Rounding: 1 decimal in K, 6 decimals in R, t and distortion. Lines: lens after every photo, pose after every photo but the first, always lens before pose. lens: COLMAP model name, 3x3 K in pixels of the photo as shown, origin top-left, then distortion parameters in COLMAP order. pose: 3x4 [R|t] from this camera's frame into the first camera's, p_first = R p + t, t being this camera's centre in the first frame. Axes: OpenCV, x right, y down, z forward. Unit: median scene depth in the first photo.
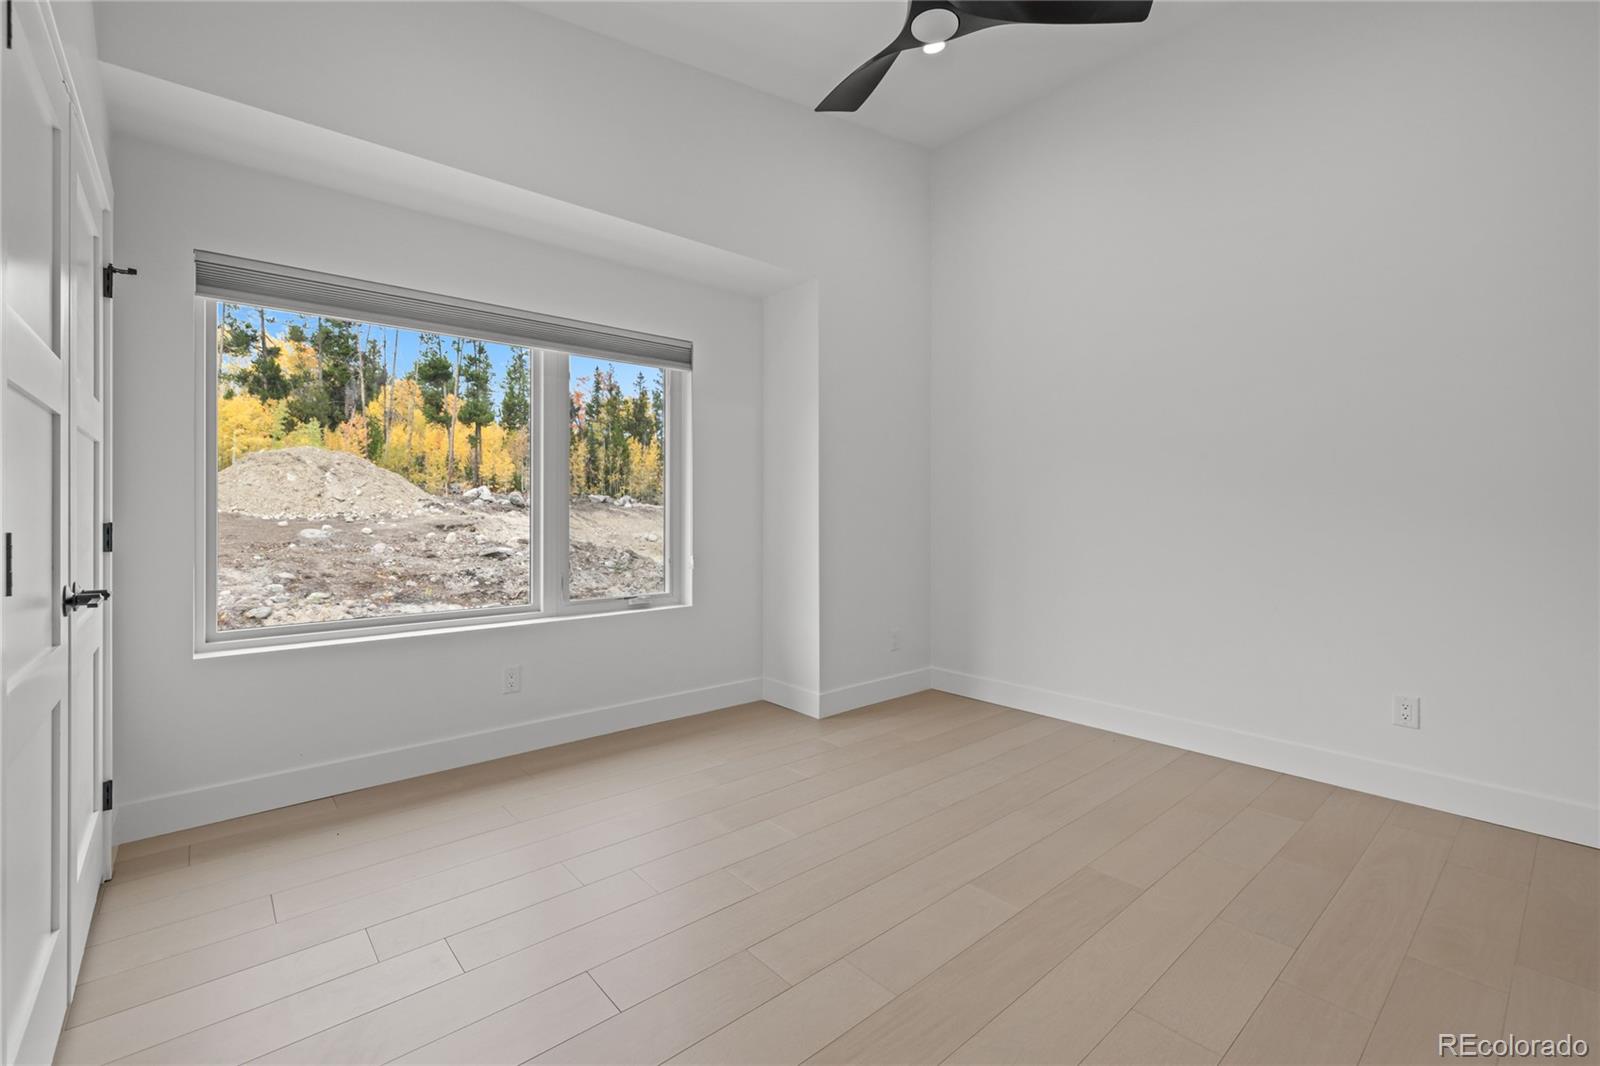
lens RADIAL K [[676.5, 0, 798.9], [0, 676.5, 524.2], [0, 0, 1]] dist [-0.024374, 0.000051]
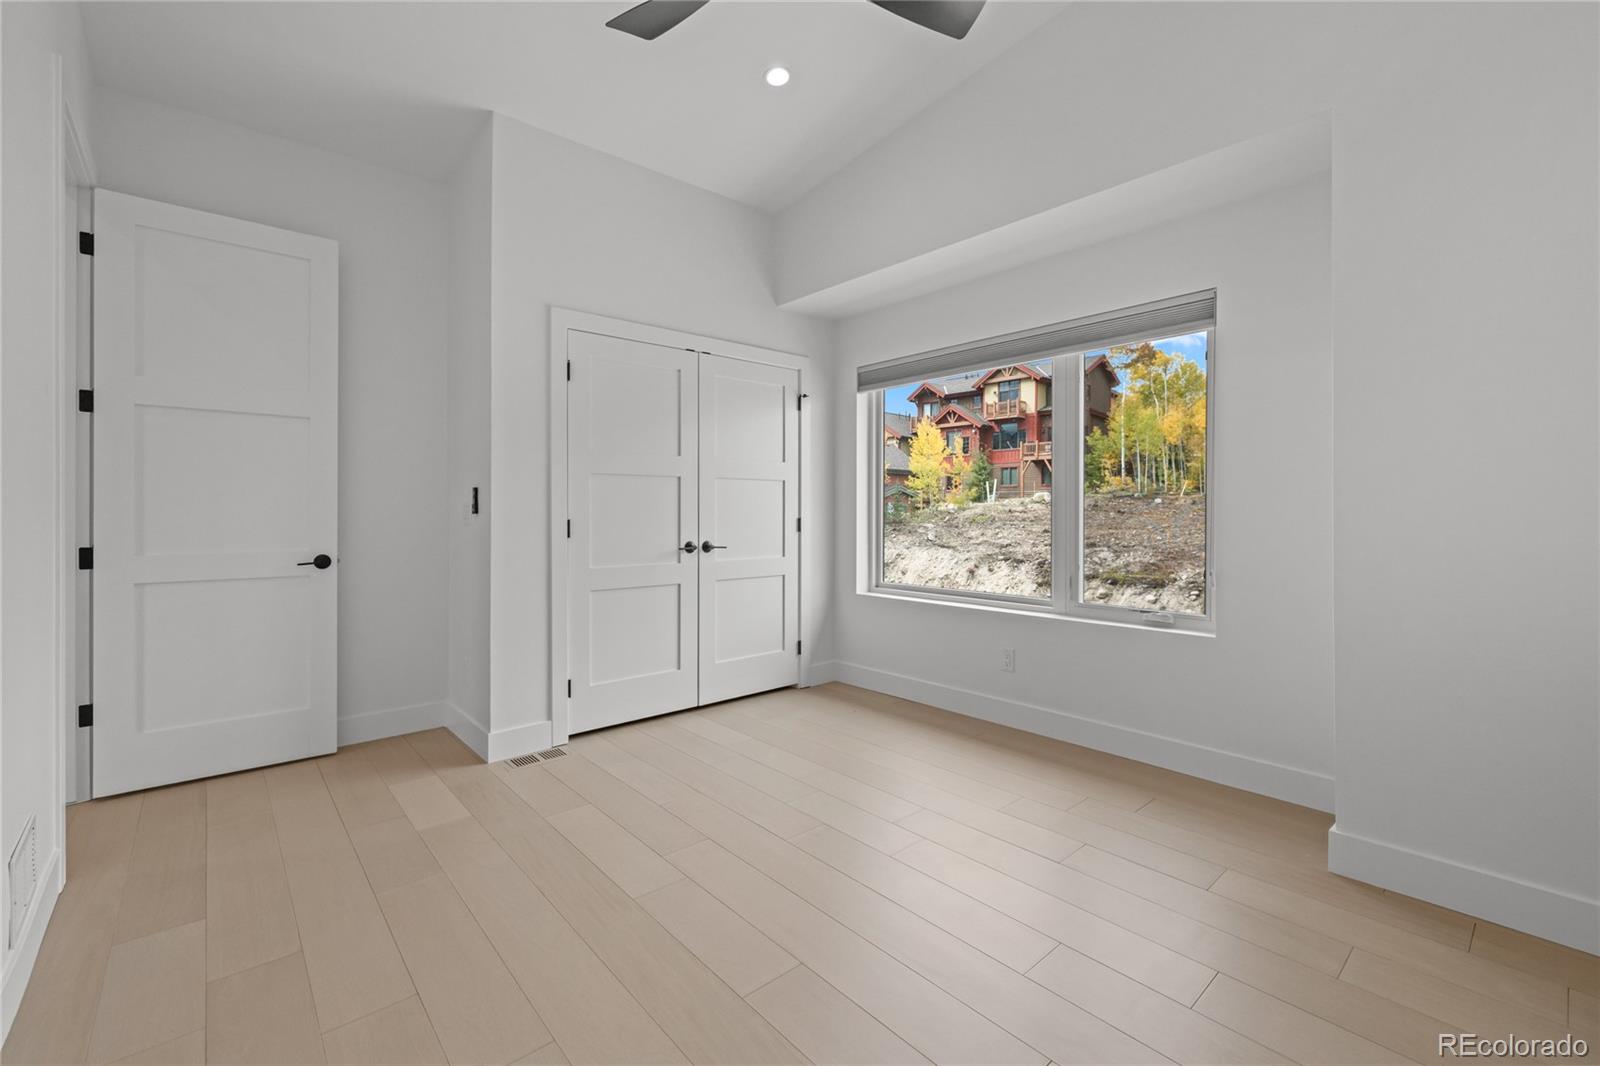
lens RADIAL K [[676.5, 0, 798.8], [0, 676.5, 516.6], [0, 0, 1]] dist [-0.024374, 0.000051]
pose [[-0.011712, 0.007797, -0.999901, 0.654653], [-0.017977, 0.999806, 0.008007, -0.012598], [0.999770, 0.018069, -0.011570, 0.599386]]
